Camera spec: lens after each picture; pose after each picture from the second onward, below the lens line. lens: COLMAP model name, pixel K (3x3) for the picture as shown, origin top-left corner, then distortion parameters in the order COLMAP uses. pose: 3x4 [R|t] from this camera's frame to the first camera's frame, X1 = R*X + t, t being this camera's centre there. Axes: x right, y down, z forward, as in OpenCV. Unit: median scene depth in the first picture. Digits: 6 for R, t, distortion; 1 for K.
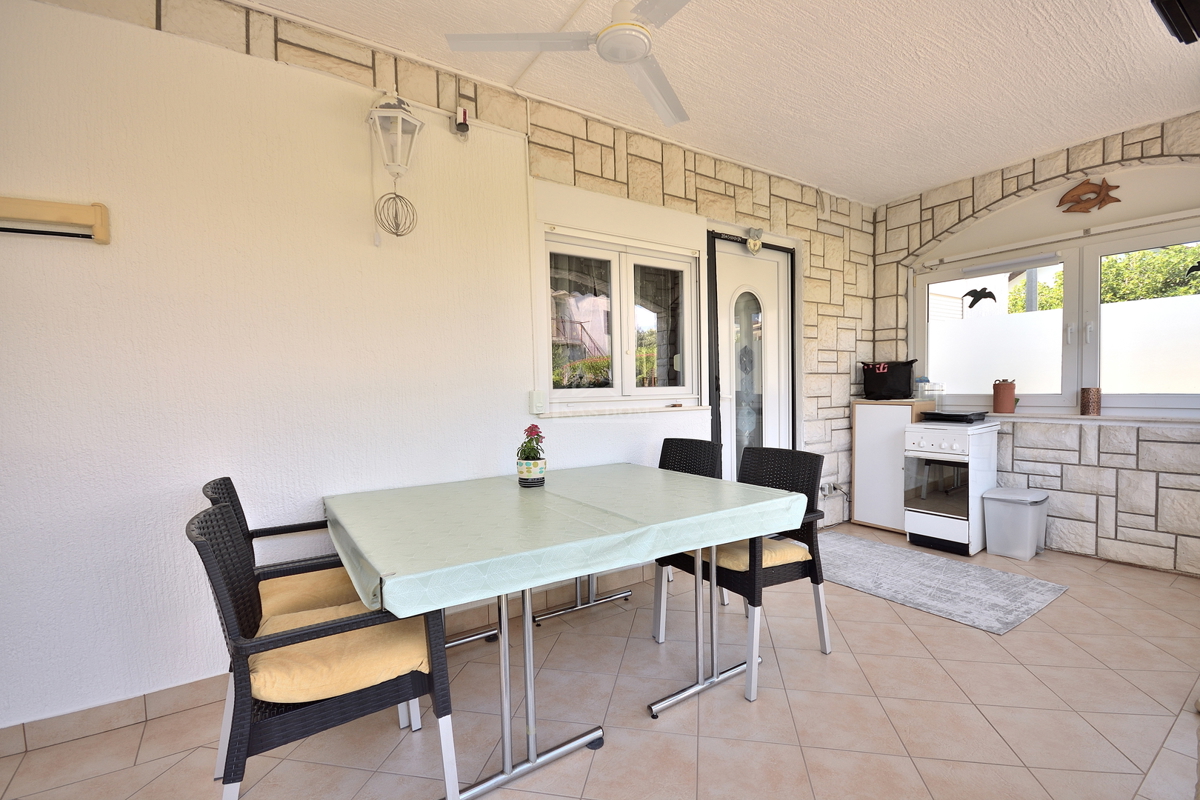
lens RADIAL K [[525.8, 0, 599.5], [0, 525.8, 408.7], [0, 0, 1]] dist [0.014107, -0.012048]
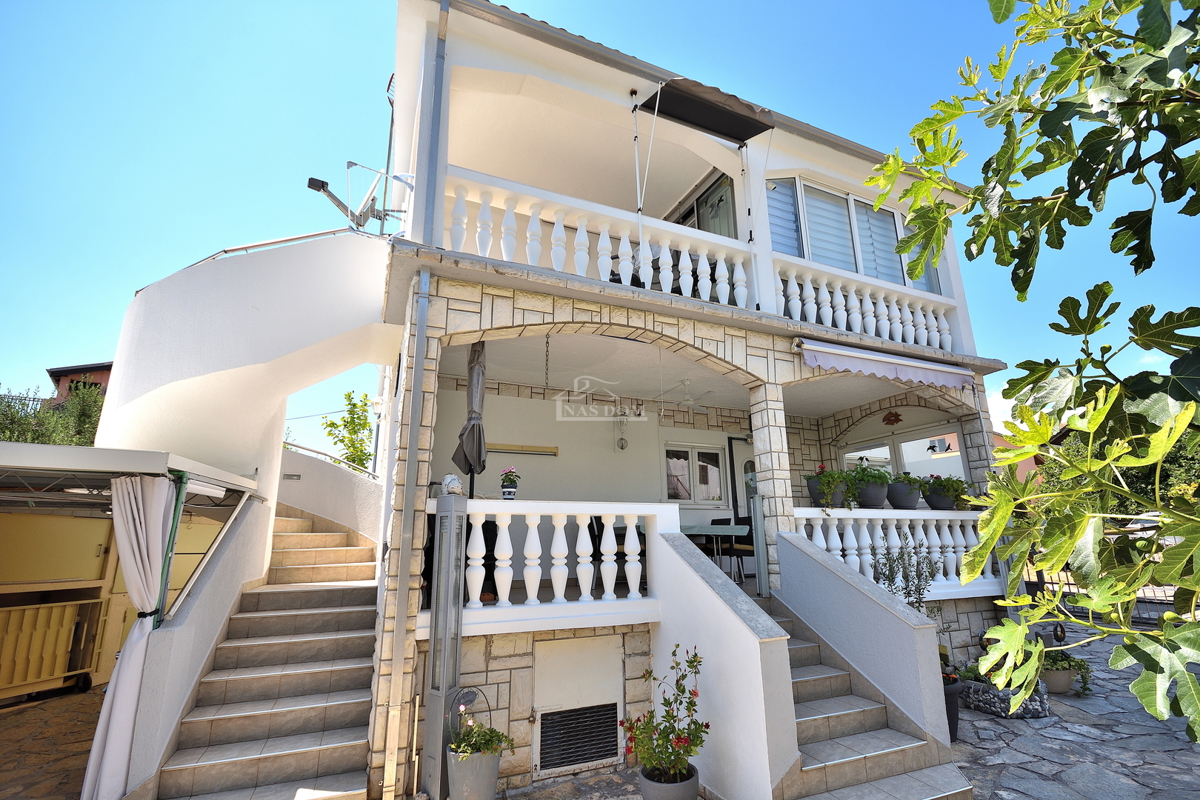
lens RADIAL K [[525.8, 0, 599.5], [0, 525.8, 408.7], [0, 0, 1]] dist [0.014107, -0.012048]
pose [[0.983652, -0.037790, -0.176067, 0.050234], [-0.013968, 0.958776, -0.283821, 0.248422], [0.179535, 0.281640, 0.942574, -1.494270]]
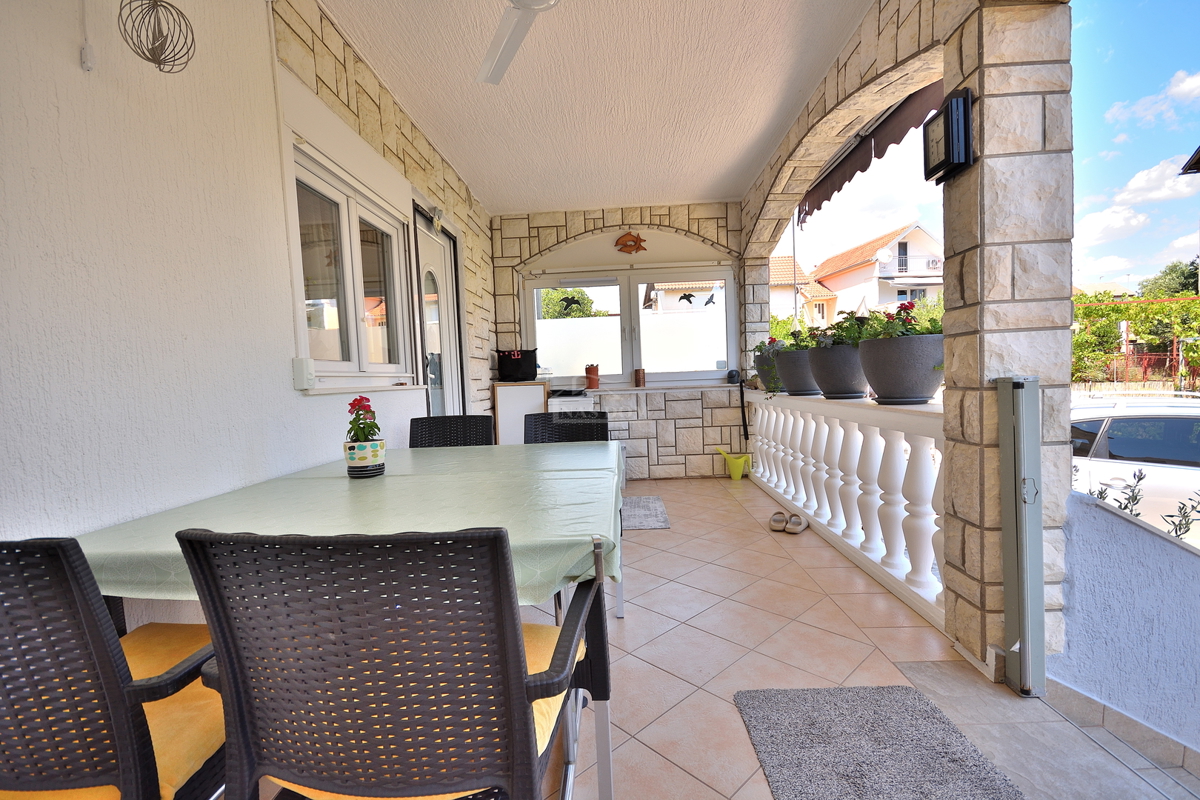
lens RADIAL K [[526.7, 0, 605.8], [0, 526.7, 404.5], [0, 0, 1]] dist [0.016124, -0.013004]
pose [[0.590859, -0.045568, 0.805487, -0.356245], [0.059777, 0.998132, 0.012617, 0.037034], [-0.804558, 0.040695, 0.592479, 0.175460]]
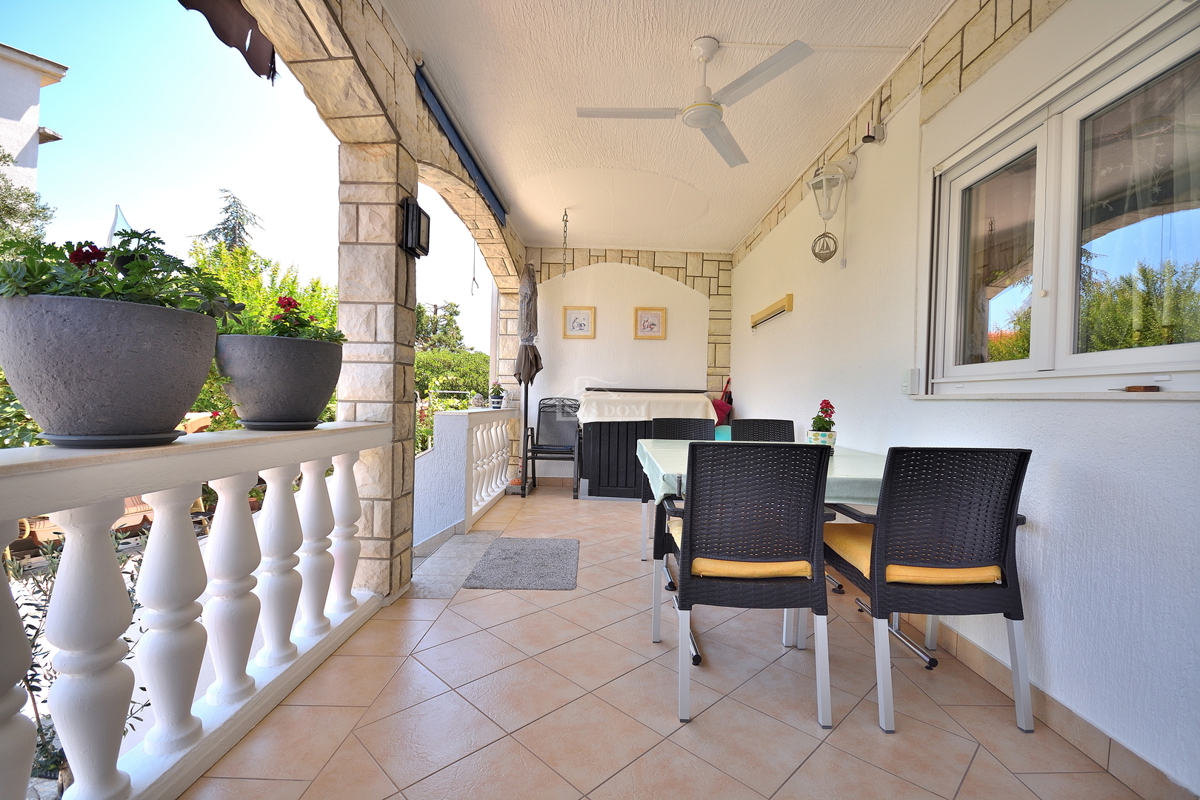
lens RADIAL K [[525.8, 0, 599.5], [0, 525.8, 408.7], [0, 0, 1]] dist [0.014107, -0.012048]
pose [[-0.568628, 0.024962, -0.822216, 0.714601], [-0.037141, 0.997741, 0.055976, 0.003402], [0.821756, 0.062368, -0.566416, 0.840632]]
